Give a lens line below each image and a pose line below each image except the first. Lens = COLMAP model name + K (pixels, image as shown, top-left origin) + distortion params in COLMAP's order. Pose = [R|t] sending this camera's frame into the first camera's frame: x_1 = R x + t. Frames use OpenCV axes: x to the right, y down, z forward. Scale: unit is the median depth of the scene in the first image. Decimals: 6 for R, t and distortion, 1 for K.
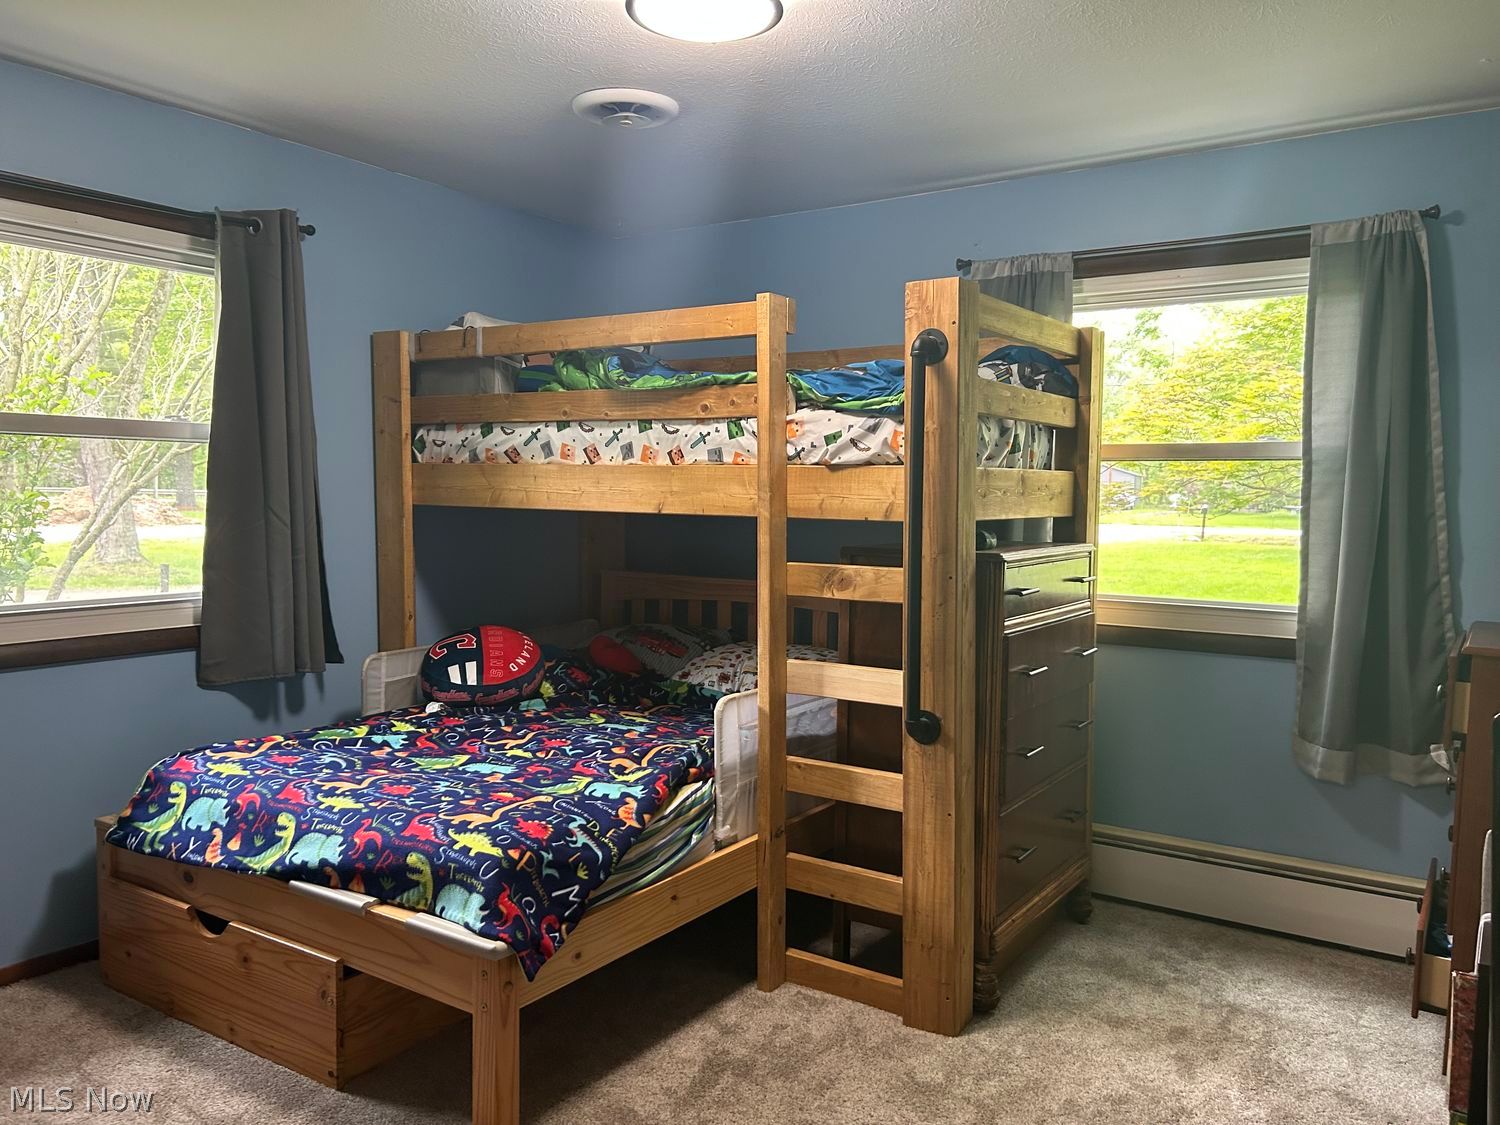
lens RADIAL K [[1133.9, 0, 741.4], [0, 1133.9, 568.2], [0, 0, 1]] dist [0.048474, -0.060901]
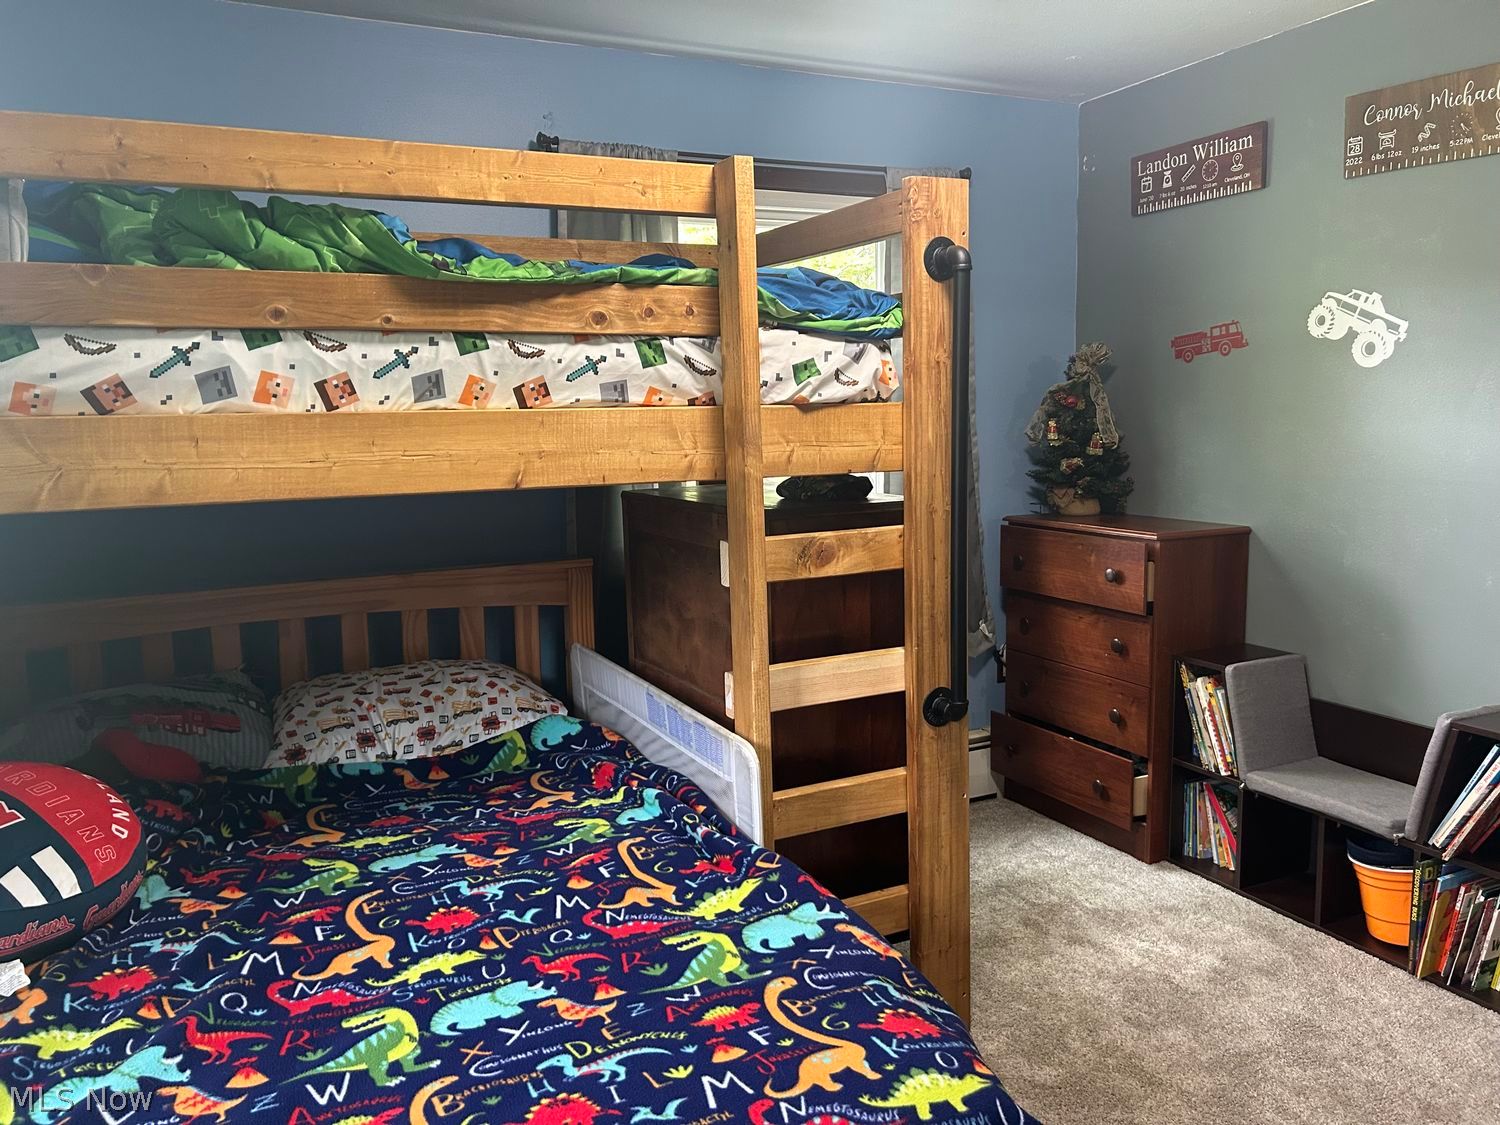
lens RADIAL K [[1133.9, 0, 754.9], [0, 1133.9, 555.2], [0, 0, 1]] dist [0.048474, -0.060901]
pose [[0.492702, -0.136188, 0.859475, -0.564740], [0.090066, 0.990354, 0.105295, -0.069064], [-0.865525, 0.025531, 0.500215, 0.611411]]
